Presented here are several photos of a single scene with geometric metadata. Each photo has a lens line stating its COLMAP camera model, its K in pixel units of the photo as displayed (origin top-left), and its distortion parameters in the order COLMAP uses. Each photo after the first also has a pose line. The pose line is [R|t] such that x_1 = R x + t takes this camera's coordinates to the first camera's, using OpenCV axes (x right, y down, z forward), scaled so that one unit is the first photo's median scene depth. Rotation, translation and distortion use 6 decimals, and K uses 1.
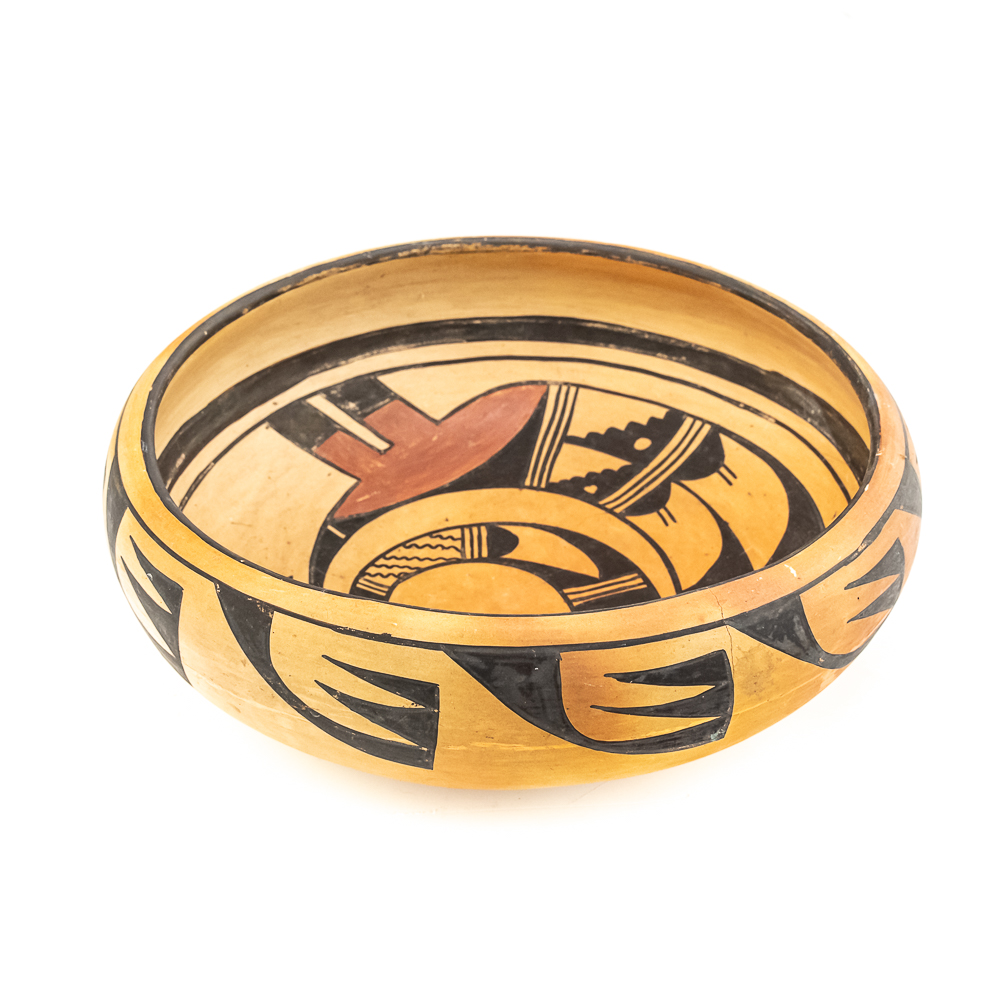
lens RADIAL K [[1900.4, 0, 501.8], [0, 1900.4, 501.0], [0, 0, 1]] dist [0.012959, 0.000000]
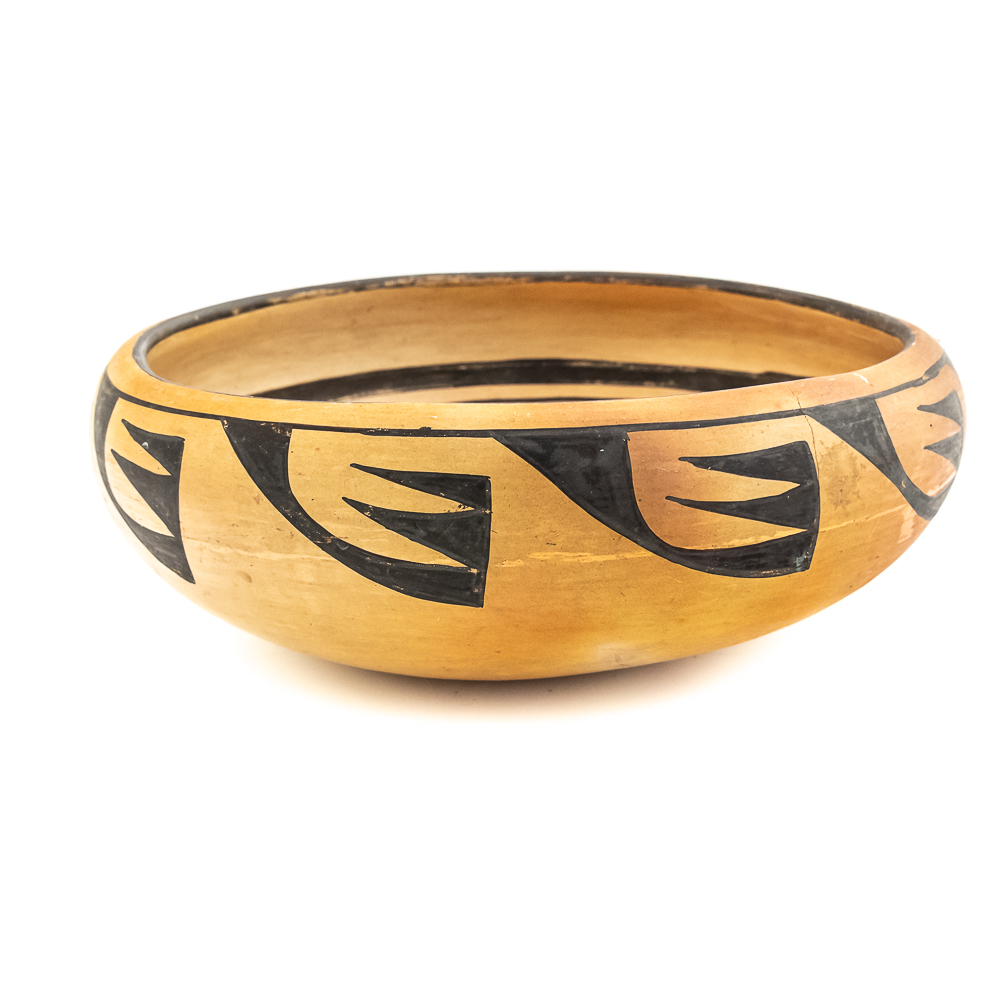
lens RADIAL K [[1574.6, 0, 501.0], [0, 1574.6, 498.4], [0, 0, 1]] dist [-0.015428, 0.000000]
pose [[0.996374, -0.045911, 0.071626, -0.059483], [0.065566, 0.950864, -0.302588, 0.240324], [-0.054215, 0.306187, 0.950426, 0.243741]]
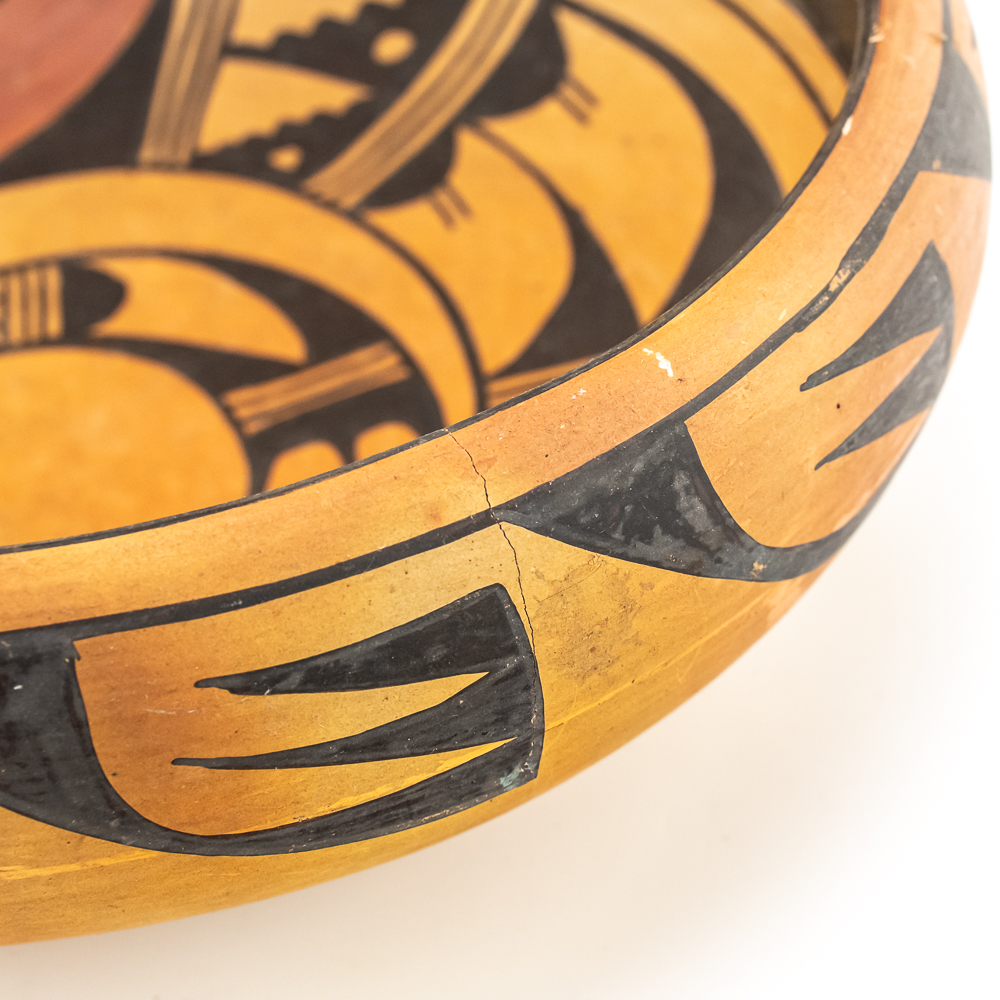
lens RADIAL K [[2977.4, 0, 498.2], [0, 2977.4, 504.8], [0, 0, 1]] dist [0.050442, 0.000000]
pose [[0.995410, -0.095118, 0.010588, 0.084894], [0.092798, 0.986307, 0.136337, -0.017697], [-0.023411, -0.134728, 0.990606, 0.291860]]
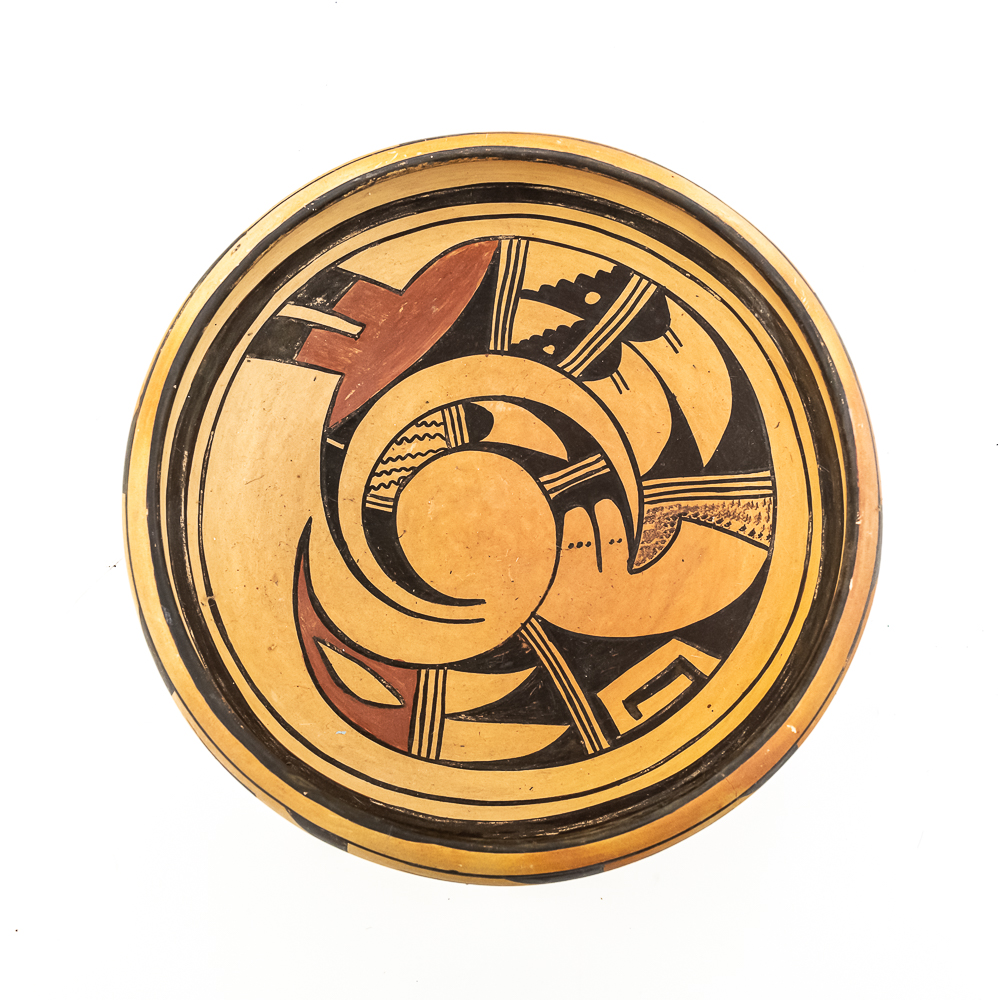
lens RADIAL K [[978.4, 0, 499.2], [0, 978.4, 496.8], [0, 0, 1]] dist [-0.012906, 0.000000]
pose [[0.989158, -0.139084, 0.047136, -0.022341], [0.059936, 0.675370, 0.735040, -0.386643], [-0.134067, -0.724245, 0.676383, 0.570170]]
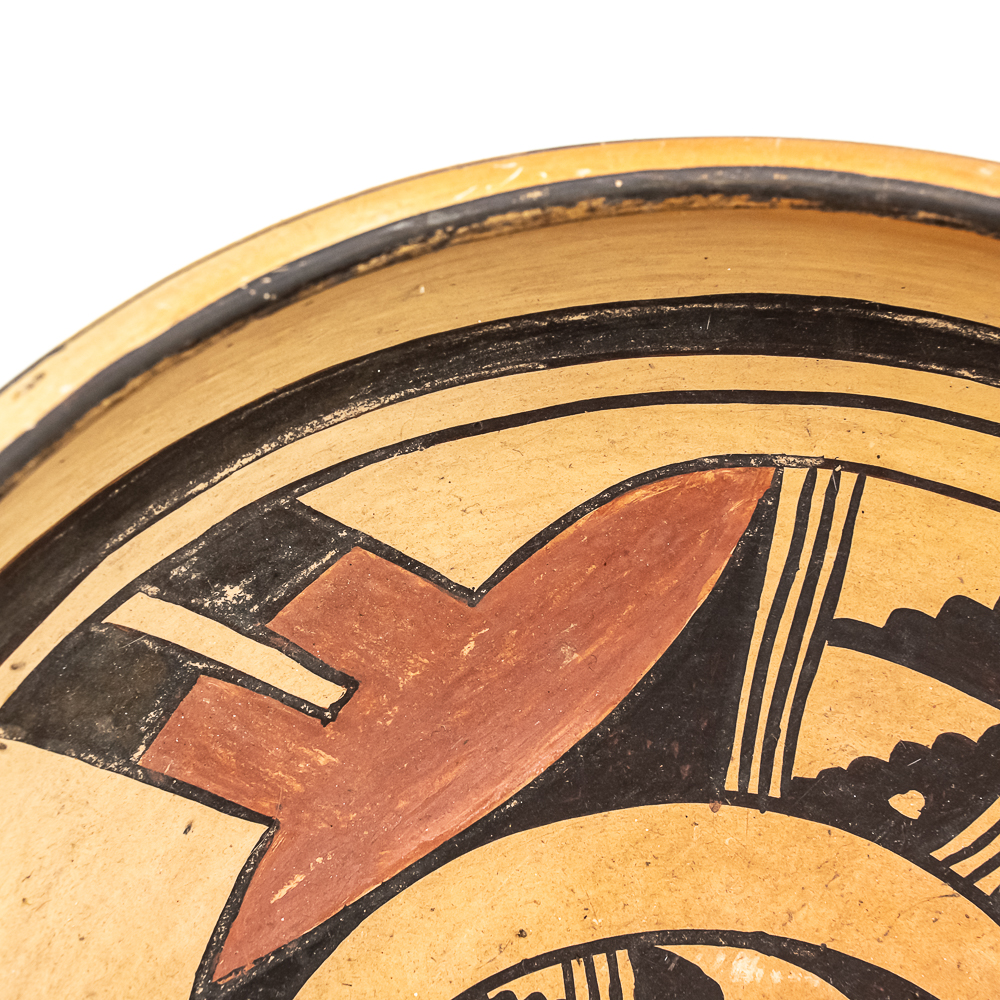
lens RADIAL K [[2977.4, 0, 499.4], [0, 2977.4, 505.6], [0, 0, 1]] dist [0.050442, 0.000000]
pose [[0.998314, -0.044876, 0.036823, -0.051684], [0.022317, 0.882283, 0.470190, -0.339236], [-0.053589, -0.468575, 0.881797, 0.544823]]
